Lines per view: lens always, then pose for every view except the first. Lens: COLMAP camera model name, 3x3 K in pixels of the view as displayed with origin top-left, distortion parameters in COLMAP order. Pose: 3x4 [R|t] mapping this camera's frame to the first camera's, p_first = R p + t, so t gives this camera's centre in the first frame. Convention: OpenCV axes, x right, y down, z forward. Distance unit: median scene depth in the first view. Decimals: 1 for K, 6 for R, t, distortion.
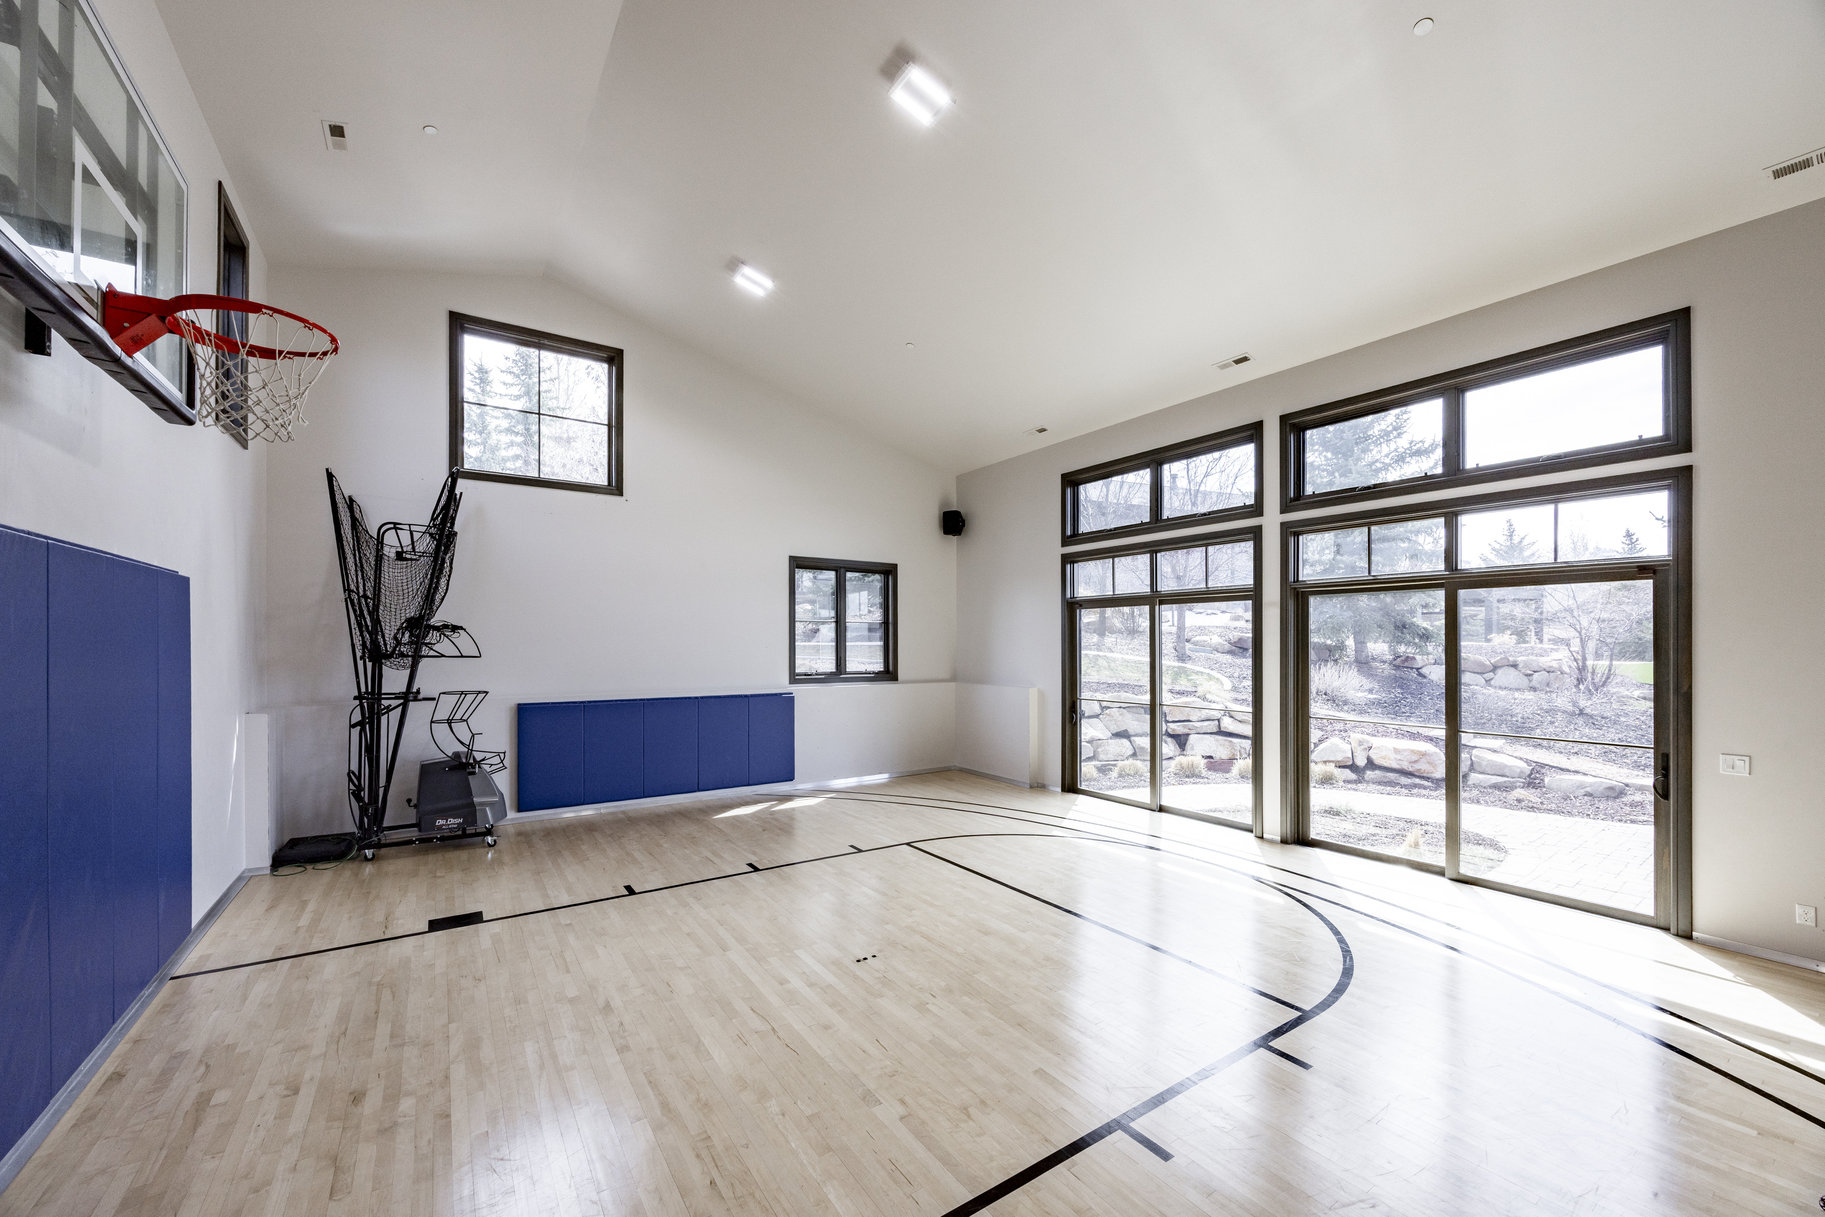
lens RADIAL K [[711.7, 0, 911.8], [0, 711.7, 646.7], [0, 0, 1]] dist [0.000835, 0.000081]
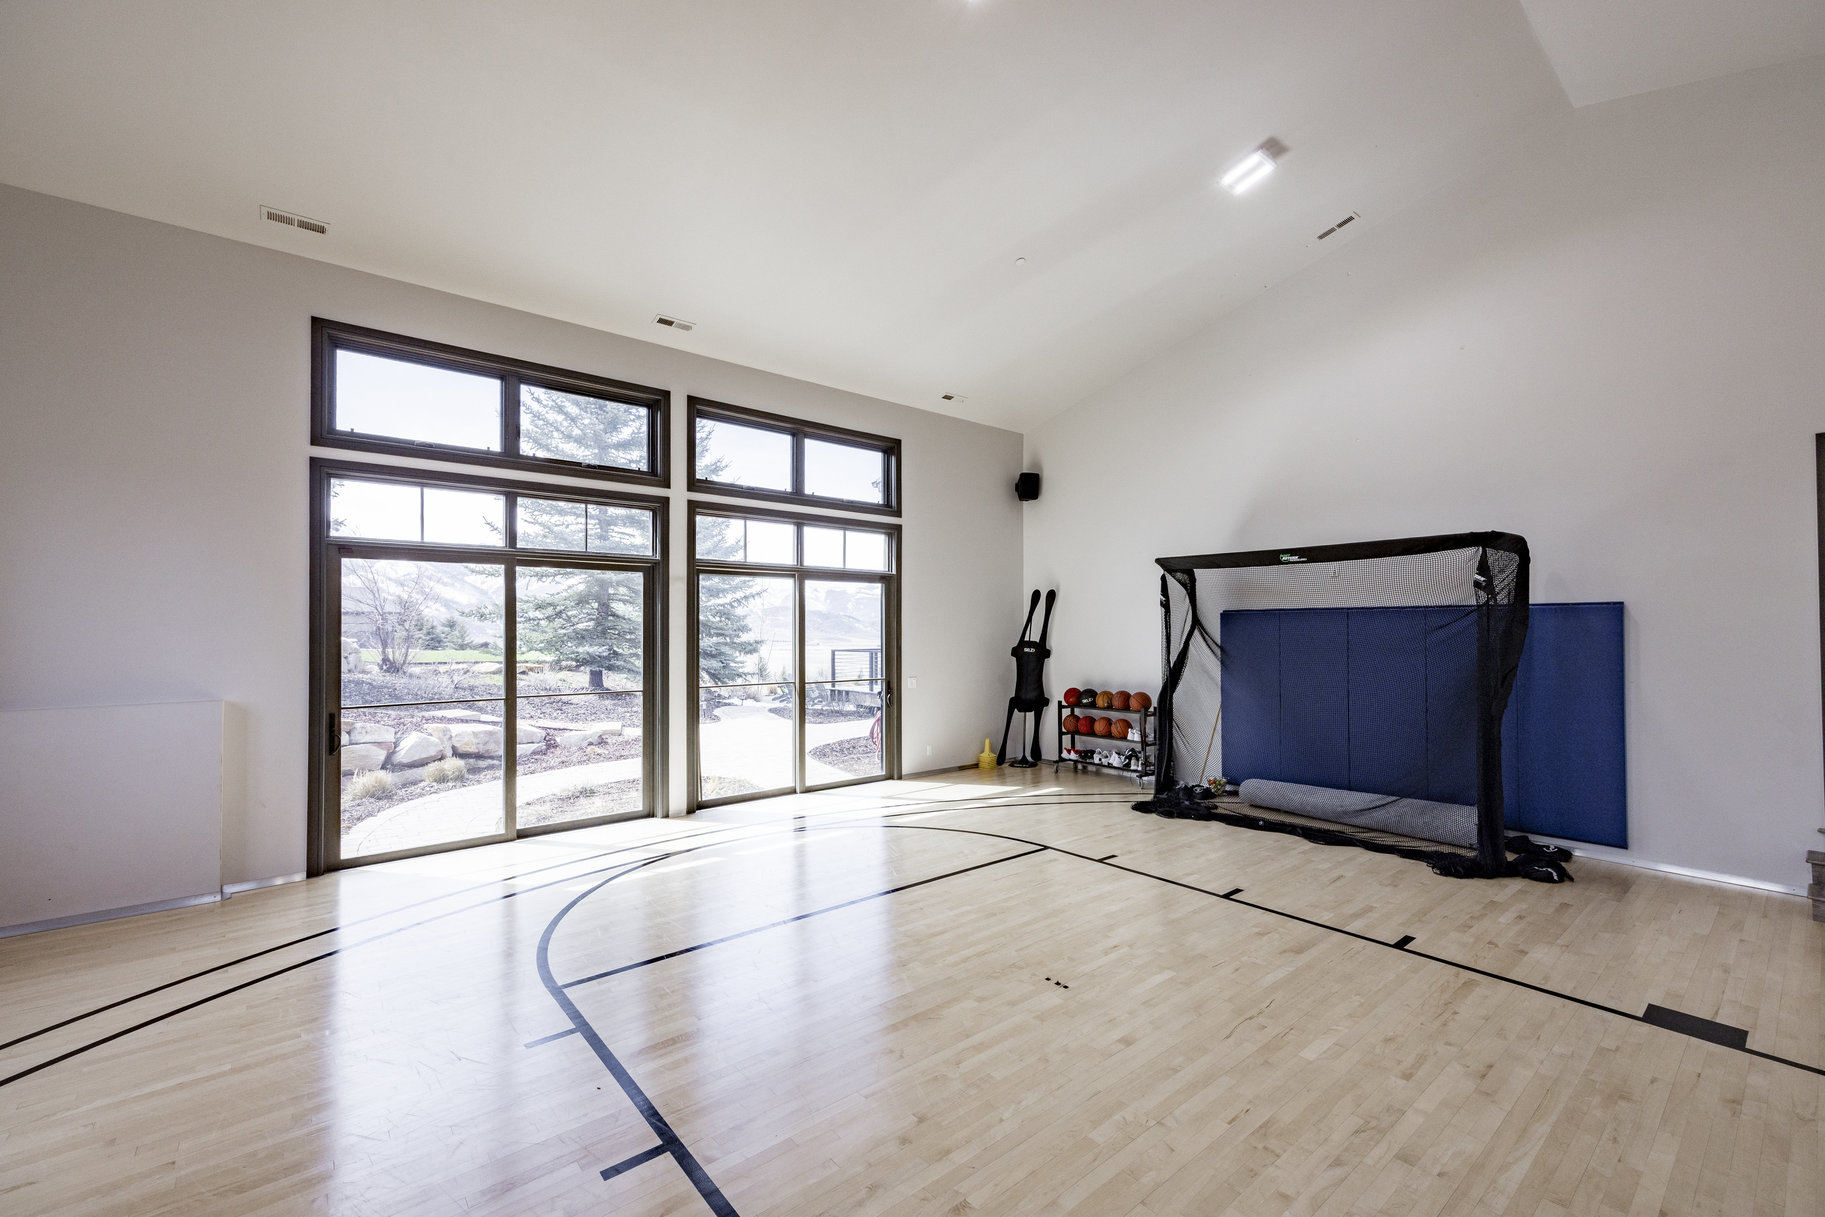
lens RADIAL K [[683.0, 0, 943.8], [0, 683.0, 604.9], [0, 0, 1]] dist [-0.000855, -0.000064]
pose [[-0.083524, 0.020025, 0.996305, -0.491610], [-0.002425, 0.999791, -0.020298, -0.004382], [-0.996503, -0.004112, -0.083458, 0.724163]]
